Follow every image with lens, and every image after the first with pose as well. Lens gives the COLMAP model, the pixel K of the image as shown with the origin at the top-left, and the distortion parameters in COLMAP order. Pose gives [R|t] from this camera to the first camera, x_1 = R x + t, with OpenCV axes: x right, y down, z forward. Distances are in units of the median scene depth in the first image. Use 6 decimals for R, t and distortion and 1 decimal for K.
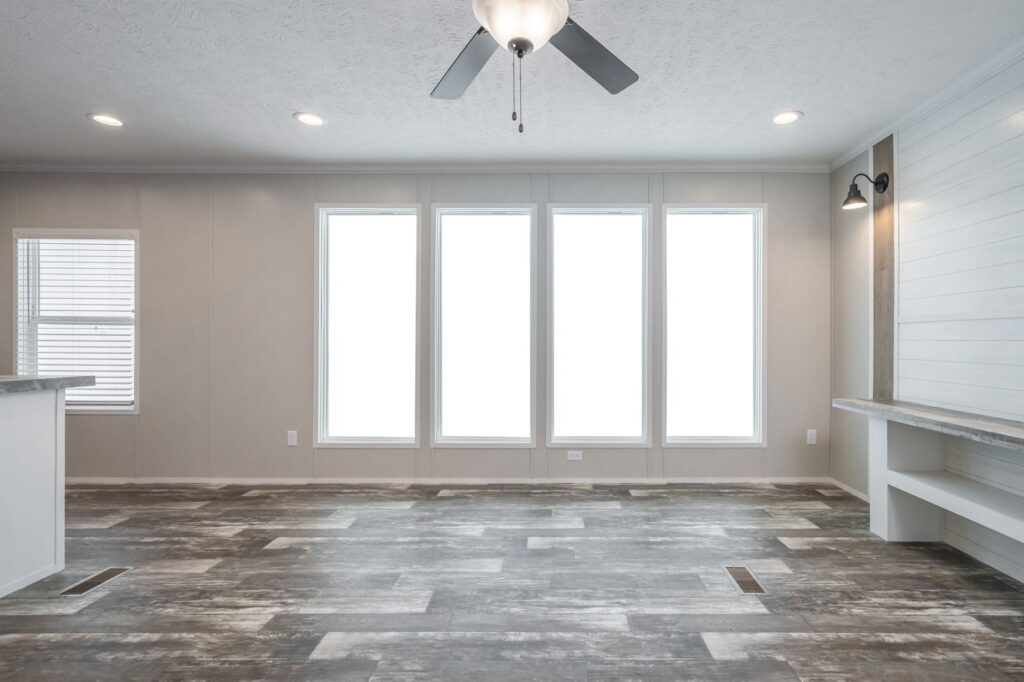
lens RADIAL K [[500.0, 0, 570.6], [0, 500.0, 378.7], [0, 0, 1]] dist [0.003471, 0.006067]
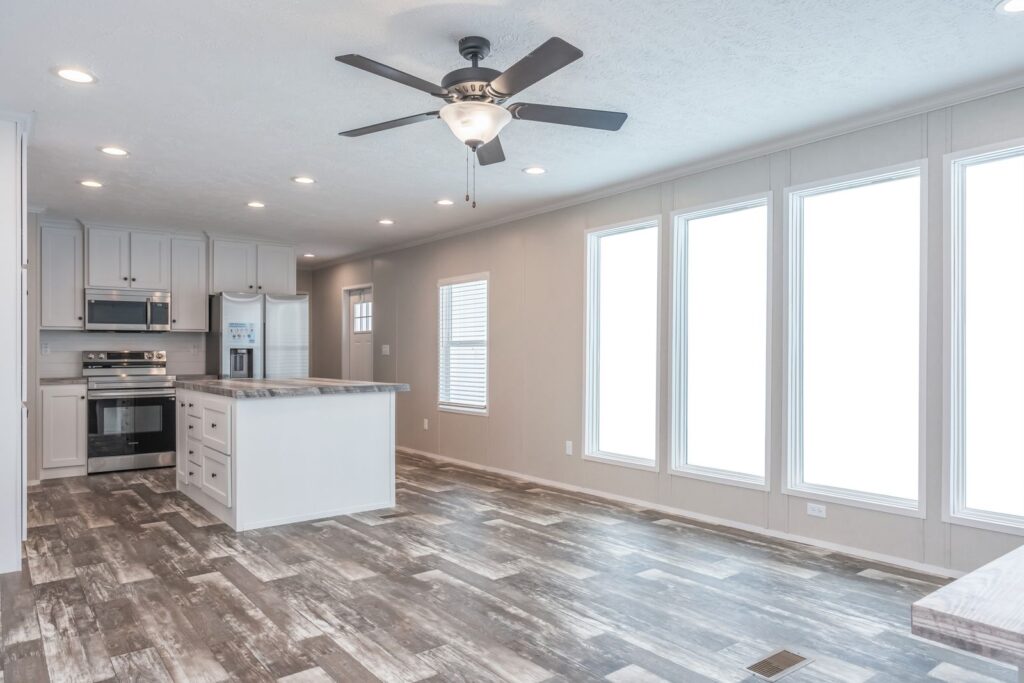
lens RADIAL K [[653.4, 0, 484.6], [0, 653.4, 342.7], [0, 0, 1]] dist [0.011355, -0.001090]
pose [[0.602911, -0.020144, -0.797554, 0.413036], [-0.055448, 0.996206, -0.067077, -0.001272], [0.795879, 0.084664, 0.599506, 0.001702]]
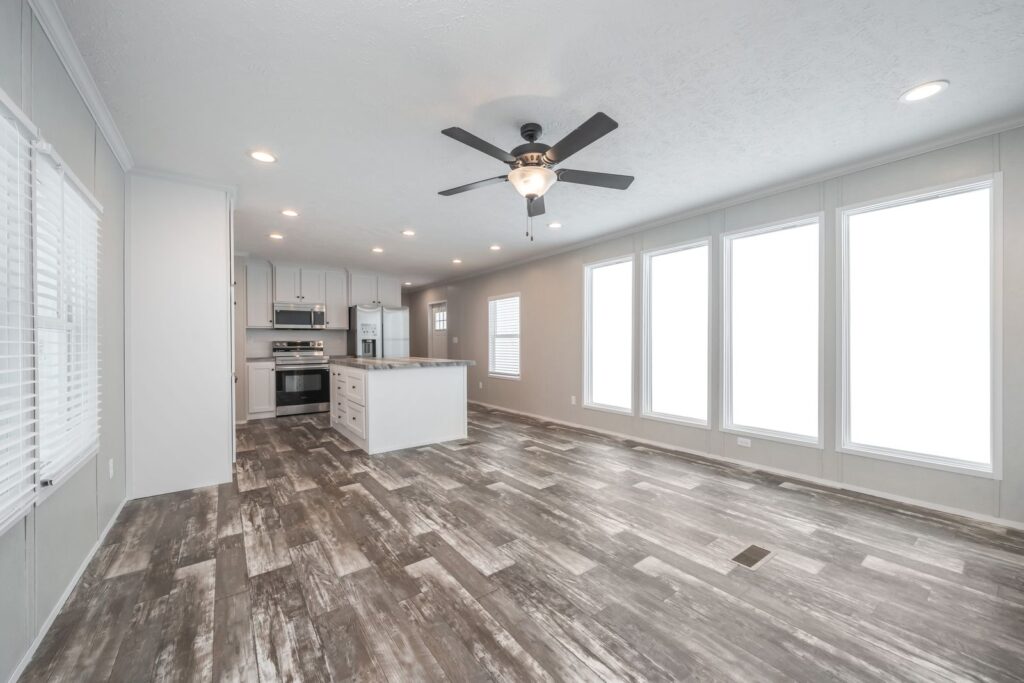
lens RADIAL K [[392.6, 0, 506.1], [0, 392.6, 339.7], [0, 0, 1]] dist [0.013564, -0.000015]
pose [[0.589604, -0.014804, -0.807557, 0.390100], [-0.053289, 0.996941, -0.057182, -0.000529], [0.805933, 0.076748, 0.587011, 0.005446]]
